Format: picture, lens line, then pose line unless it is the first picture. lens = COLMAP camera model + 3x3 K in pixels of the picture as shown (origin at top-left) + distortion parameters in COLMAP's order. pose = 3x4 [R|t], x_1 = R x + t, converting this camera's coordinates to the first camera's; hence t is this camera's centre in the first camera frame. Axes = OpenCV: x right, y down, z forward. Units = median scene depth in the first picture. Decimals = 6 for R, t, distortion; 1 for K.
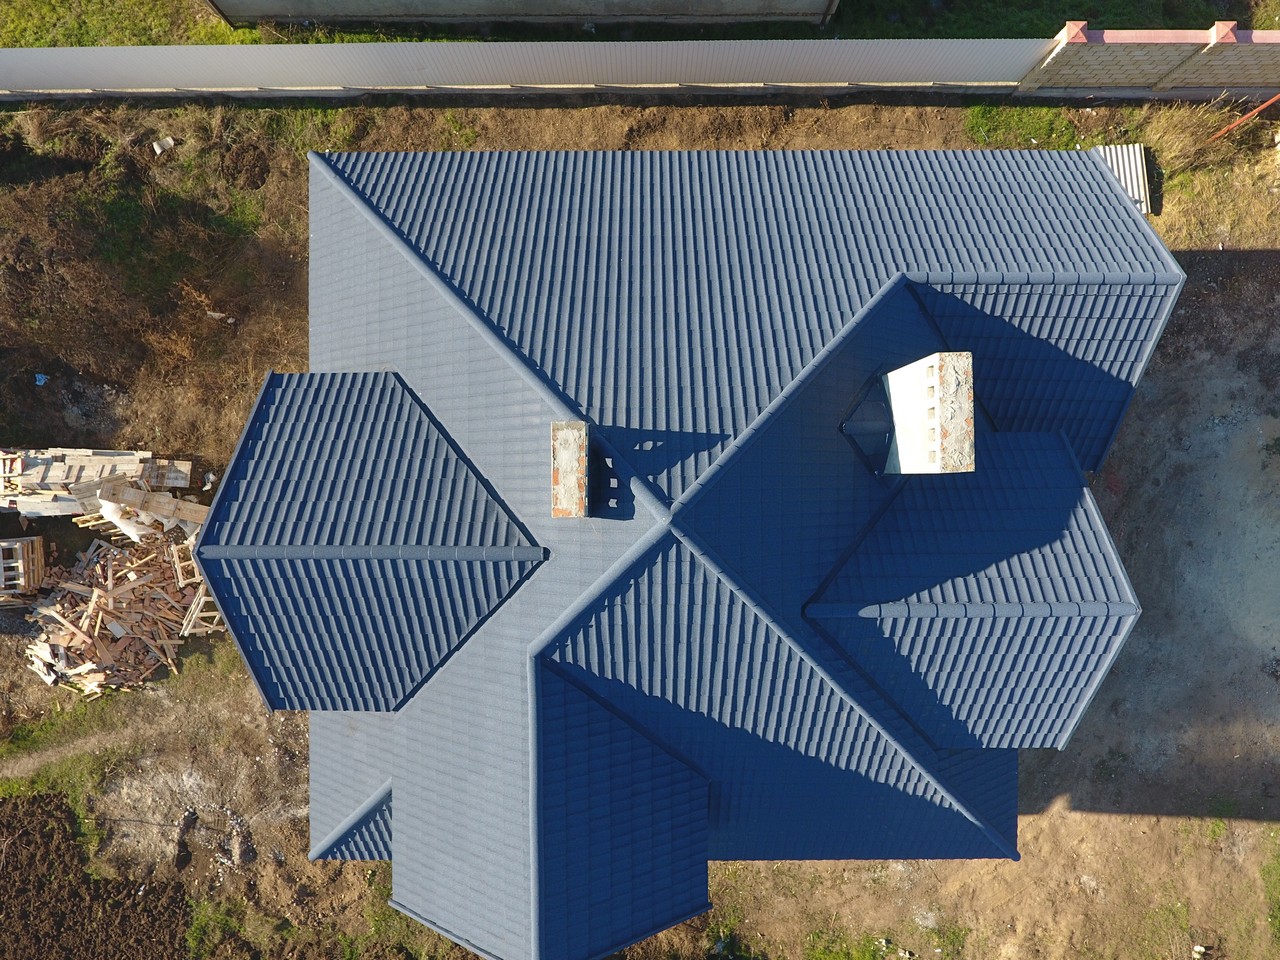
lens RADIAL K [[747.4, 0, 639.3], [0, 747.4, 473.7], [0, 0, 1]] dist [-0.002366, -0.000559]
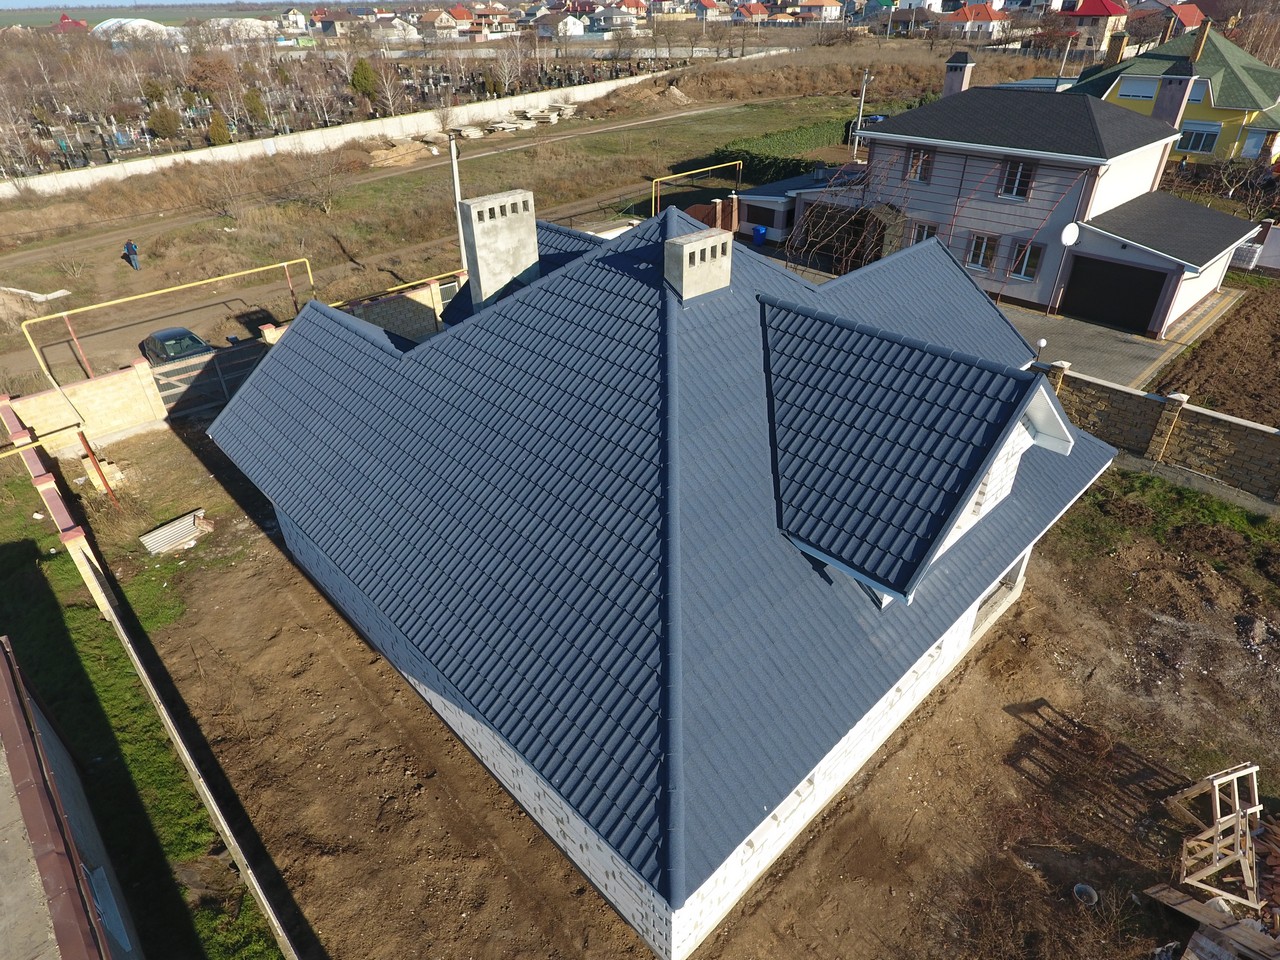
lens RADIAL K [[747.4, 0, 640.9], [0, 747.4, 473.2], [0, 0, 1]] dist [-0.002366, -0.000559]
pose [[-0.690923, -0.375122, 0.617988, -0.510527], [0.722759, -0.376967, 0.579237, -0.513775], [0.015677, 0.846864, 0.531578, 0.332381]]
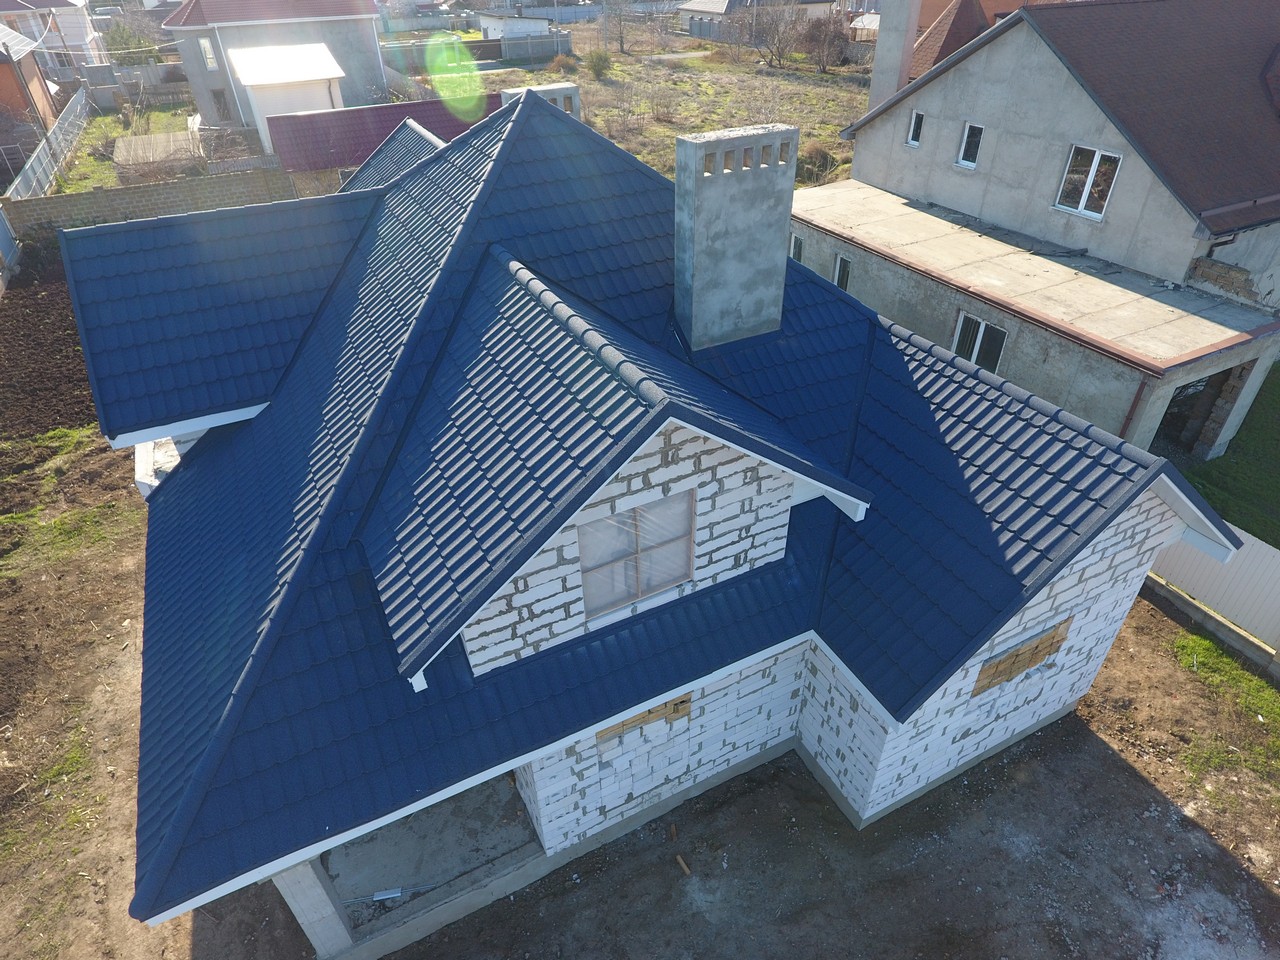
lens RADIAL K [[747.4, 0, 640.0], [0, 747.4, 473.9], [0, 0, 1]] dist [-0.002366, -0.000559]
pose [[0.454662, 0.515404, -0.726389, 0.657136], [-0.890464, 0.280328, -0.358455, 0.254832], [0.018878, 0.809799, 0.586403, 0.400650]]
